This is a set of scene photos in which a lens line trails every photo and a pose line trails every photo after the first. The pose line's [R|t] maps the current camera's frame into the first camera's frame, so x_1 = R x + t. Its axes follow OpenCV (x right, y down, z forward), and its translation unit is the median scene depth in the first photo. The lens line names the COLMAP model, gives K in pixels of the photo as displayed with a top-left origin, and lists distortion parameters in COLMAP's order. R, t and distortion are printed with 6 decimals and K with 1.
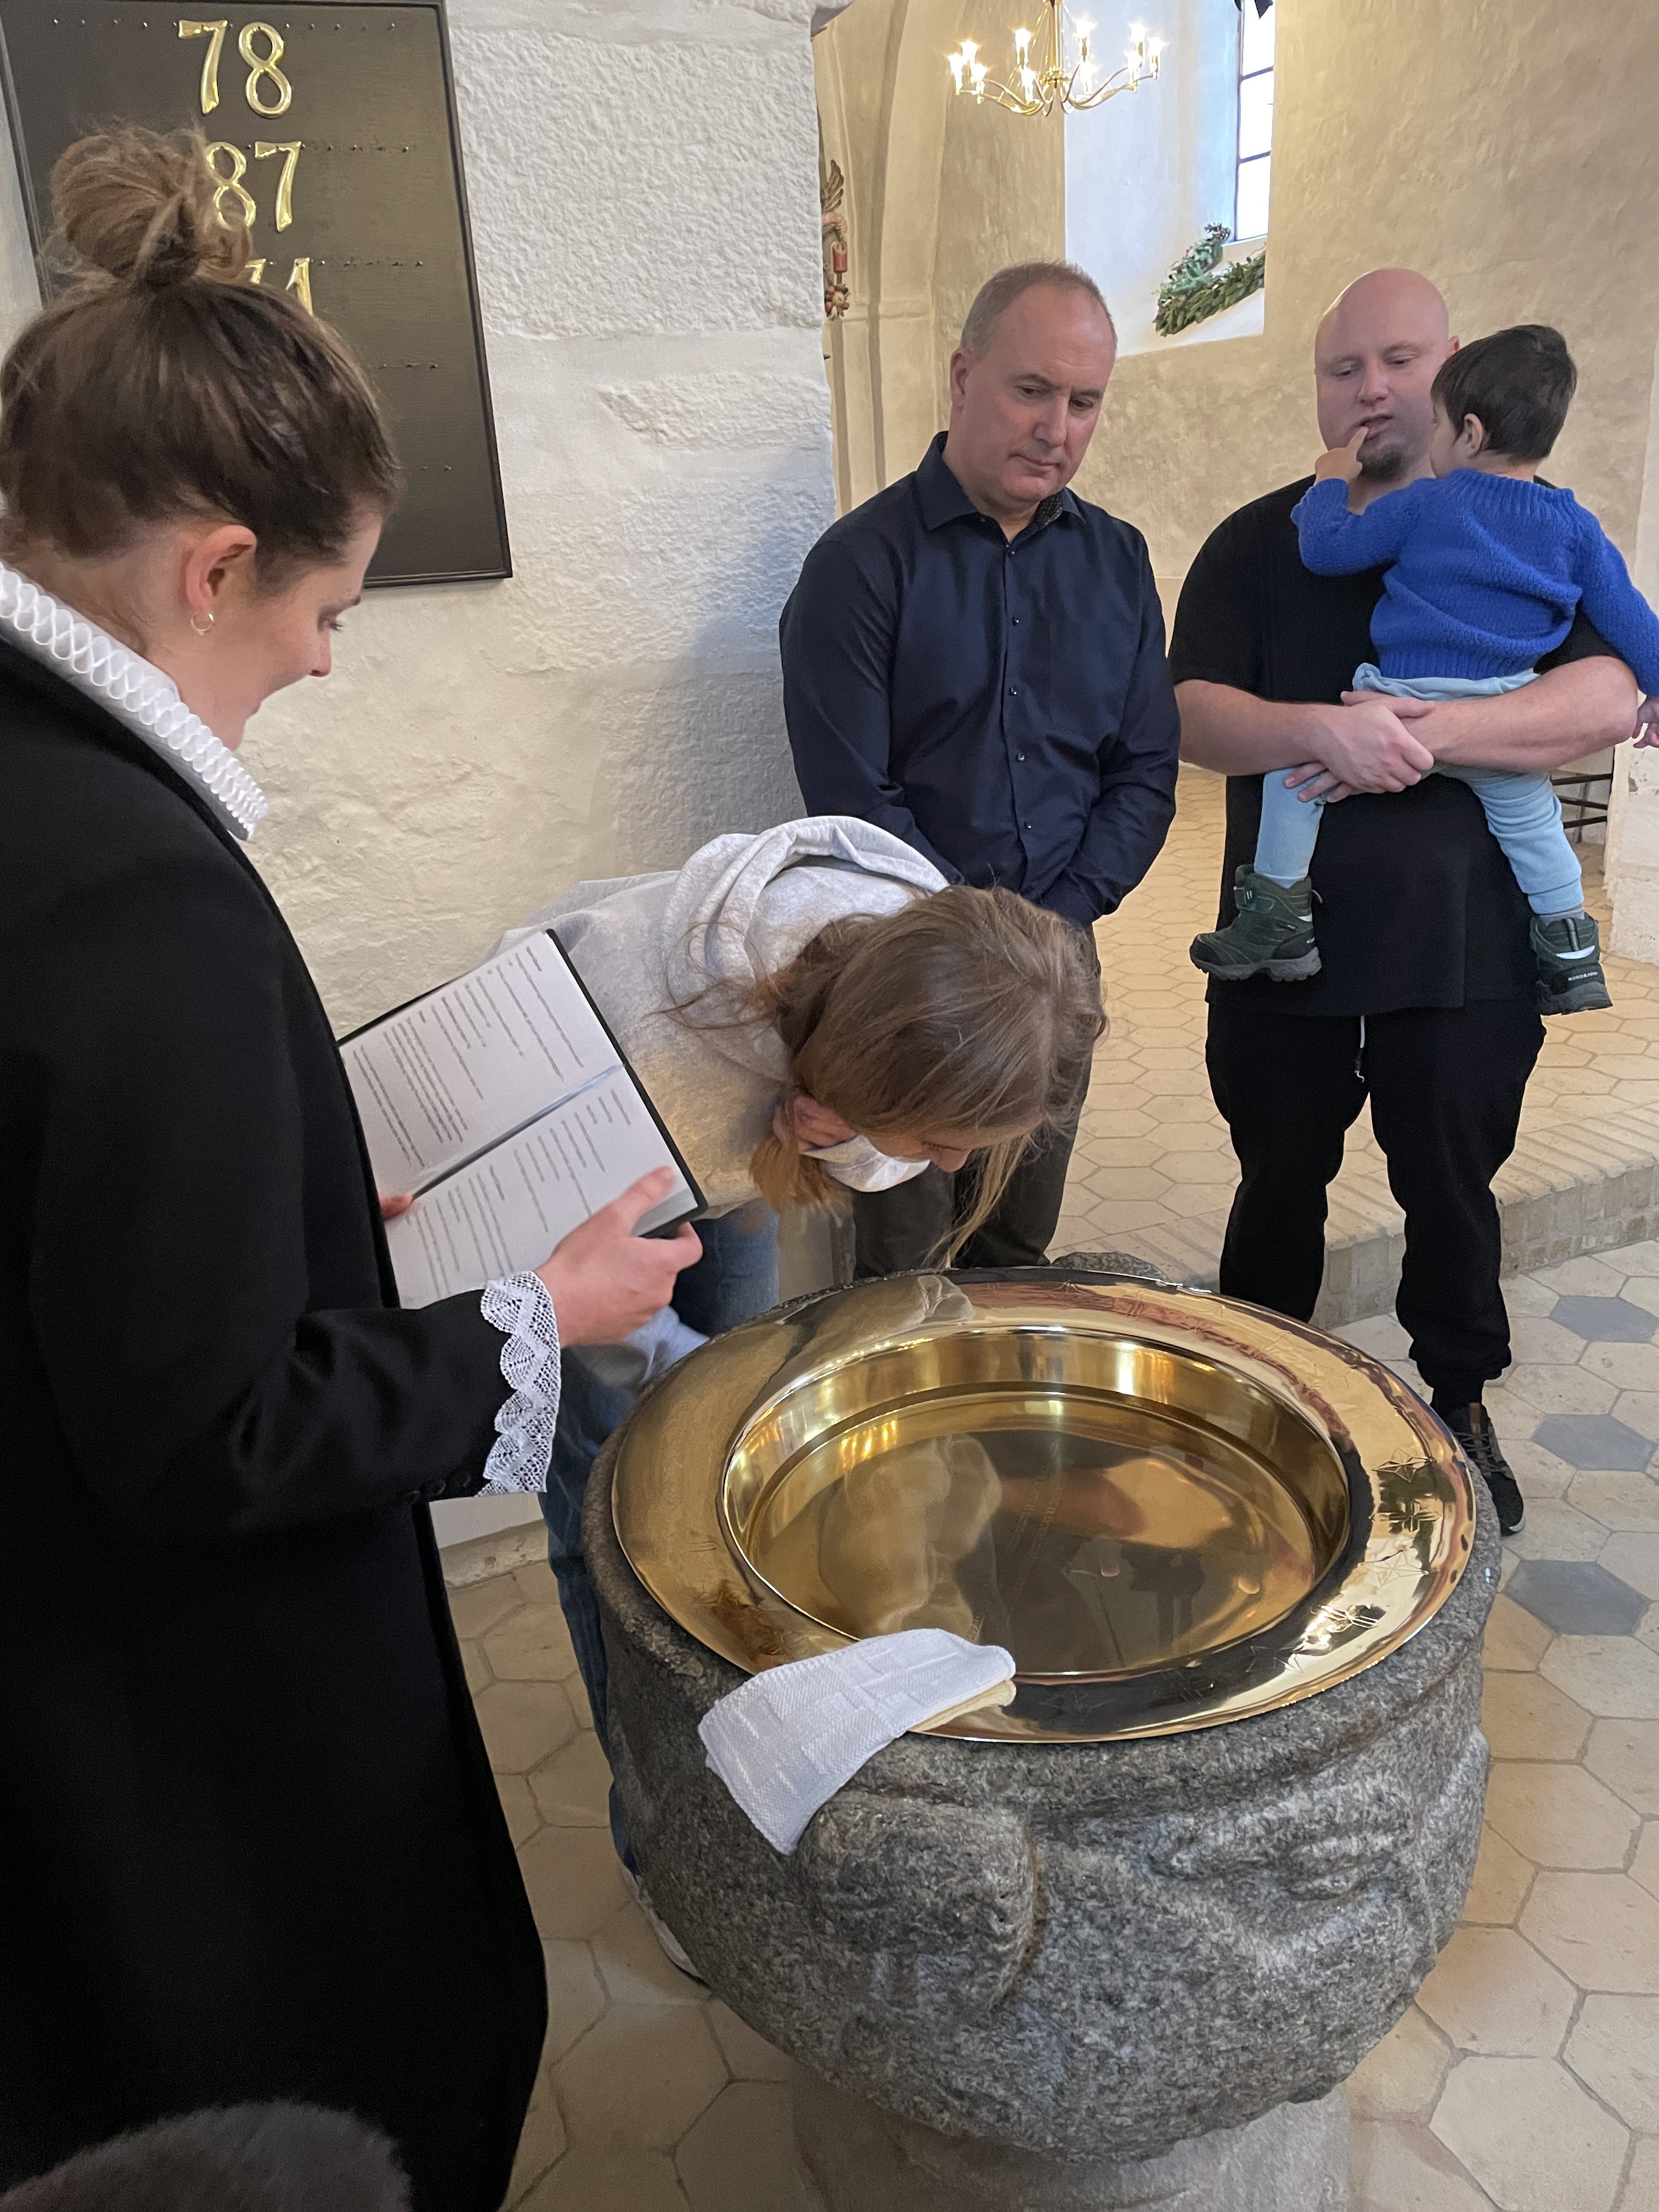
lens RADIAL K [[1675.0, 0, 818.8], [0, 1675.0, 1098.0], [0, 0, 1]] dist [0.079494, -0.103885]
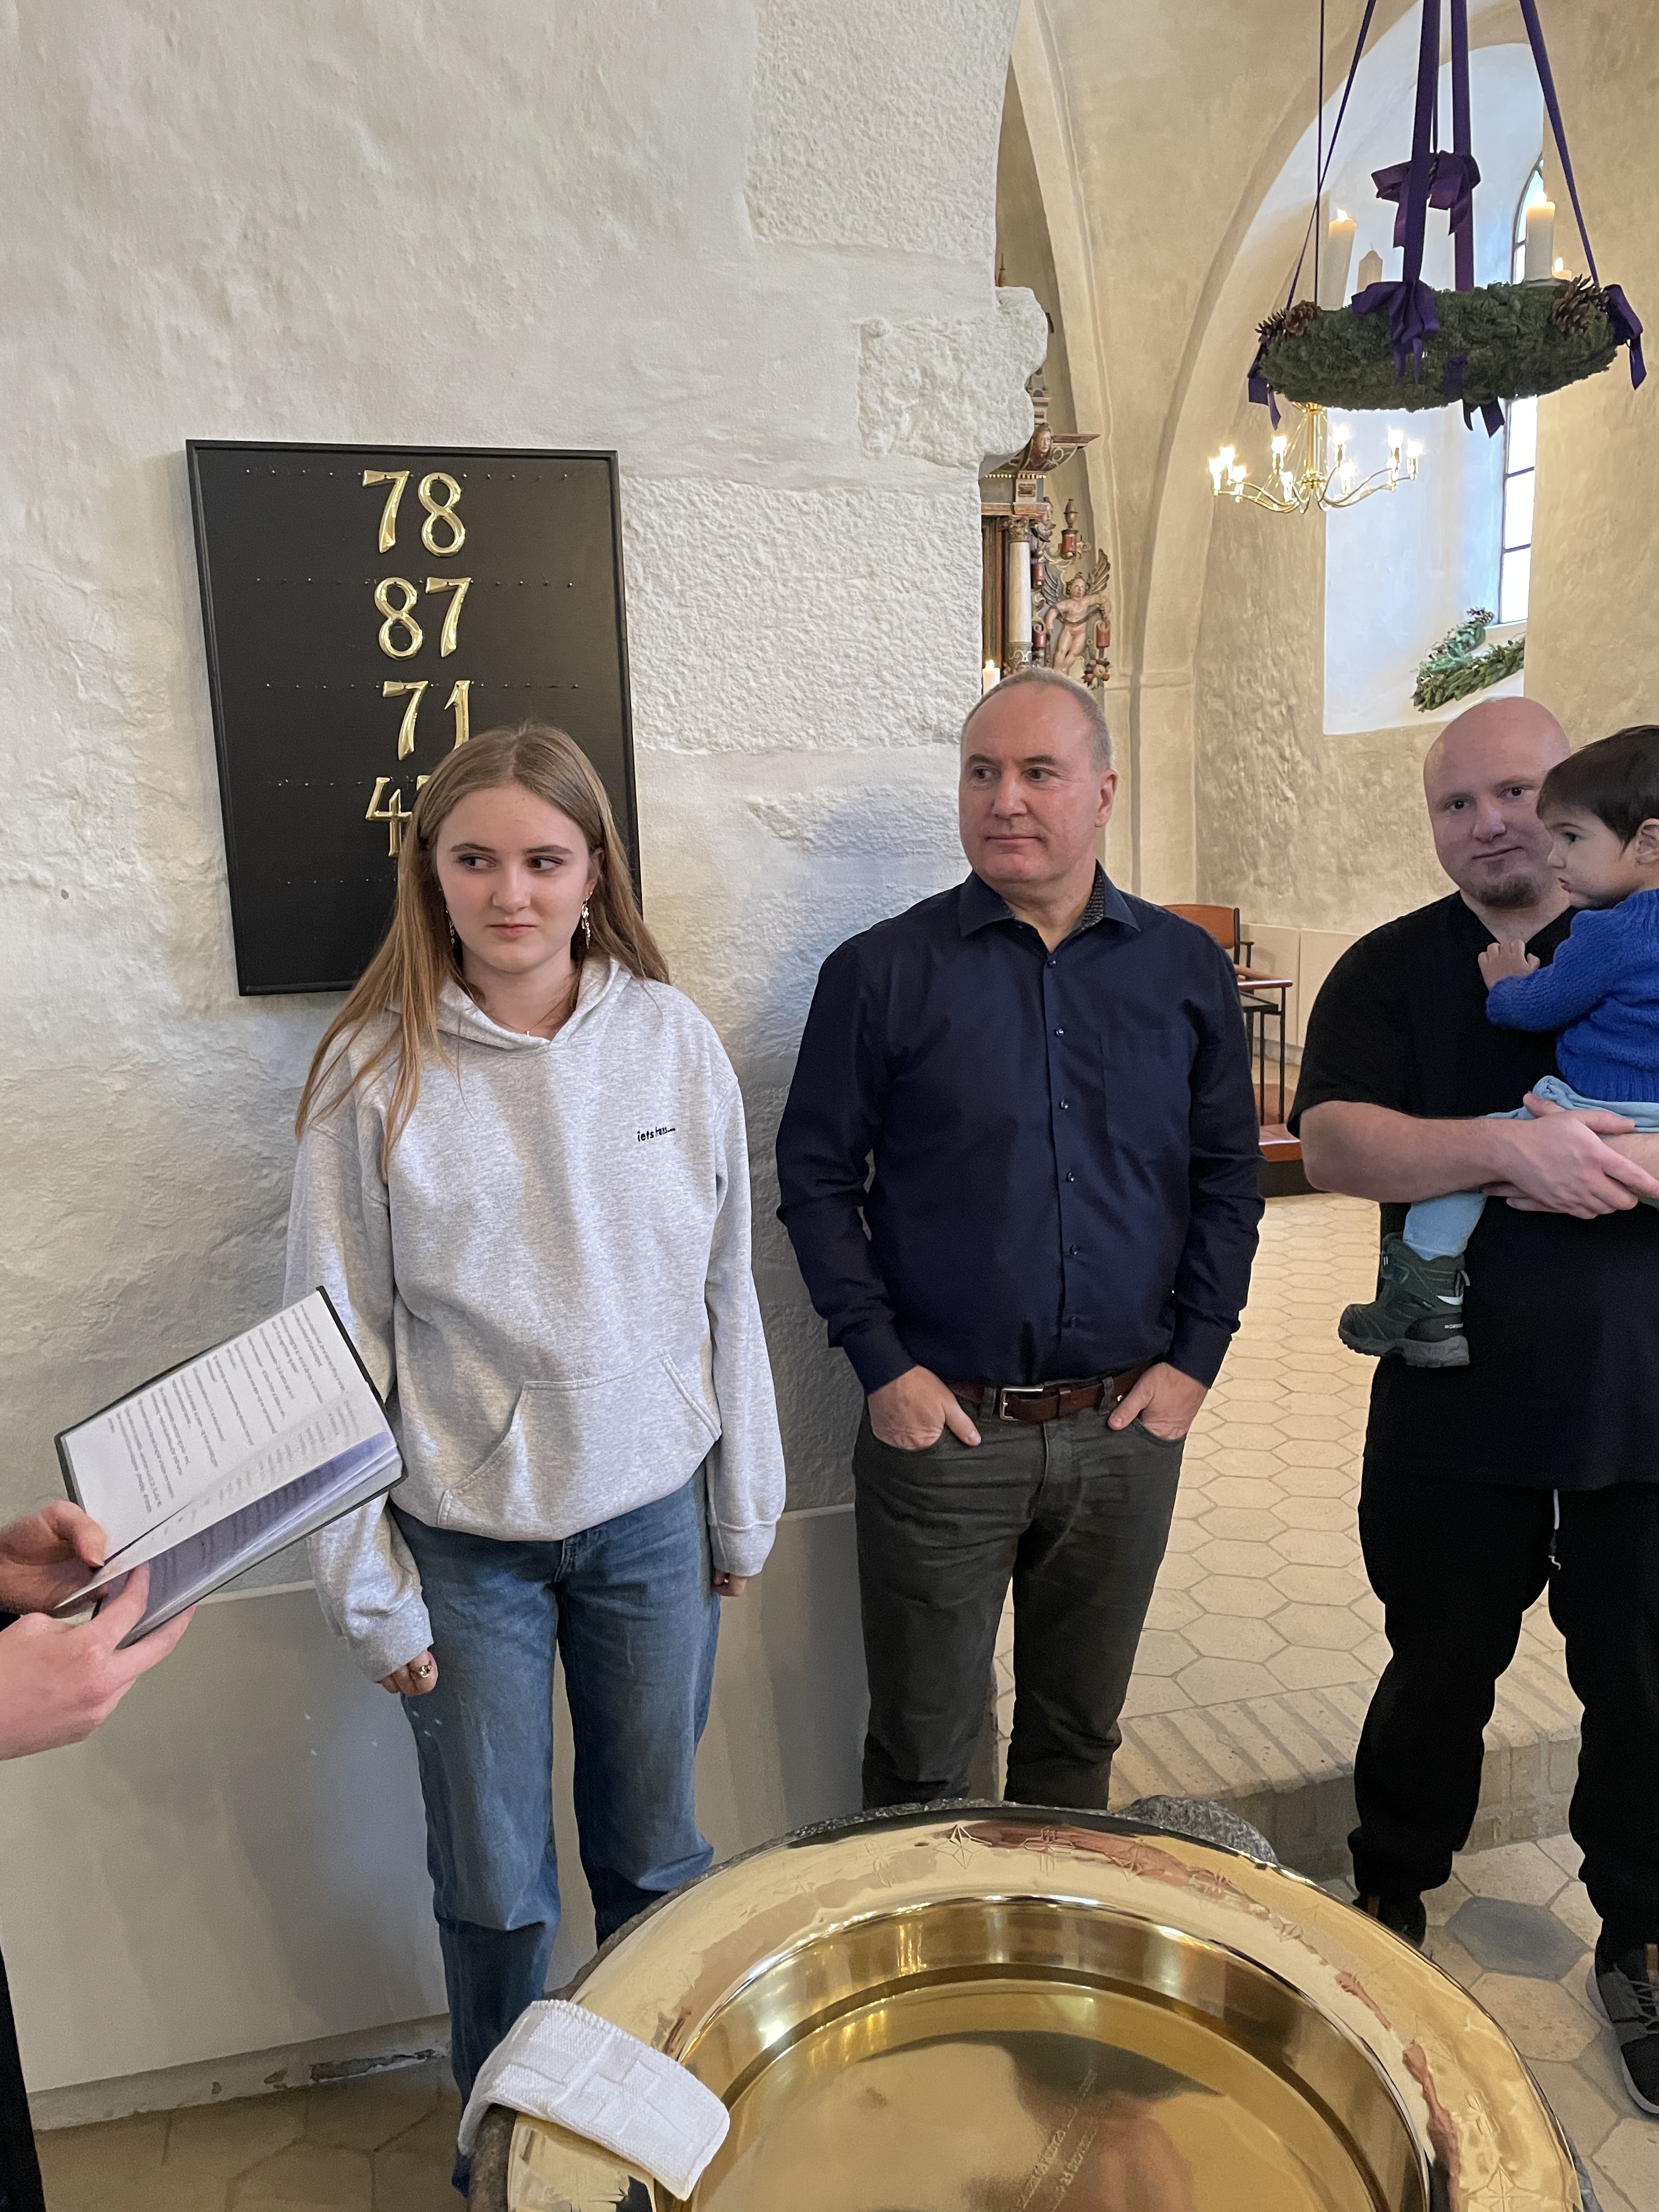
lens RADIAL K [[1683.0, 0, 820.9], [0, 1683.0, 1100.7], [0, 0, 1]] dist [0.096926, -0.135716]
pose [[0.987325, 0.054123, -0.149198, 0.074297], [-0.080760, 0.980580, -0.178717, -0.065435], [0.136628, 0.188501, 0.972522, 0.058528]]
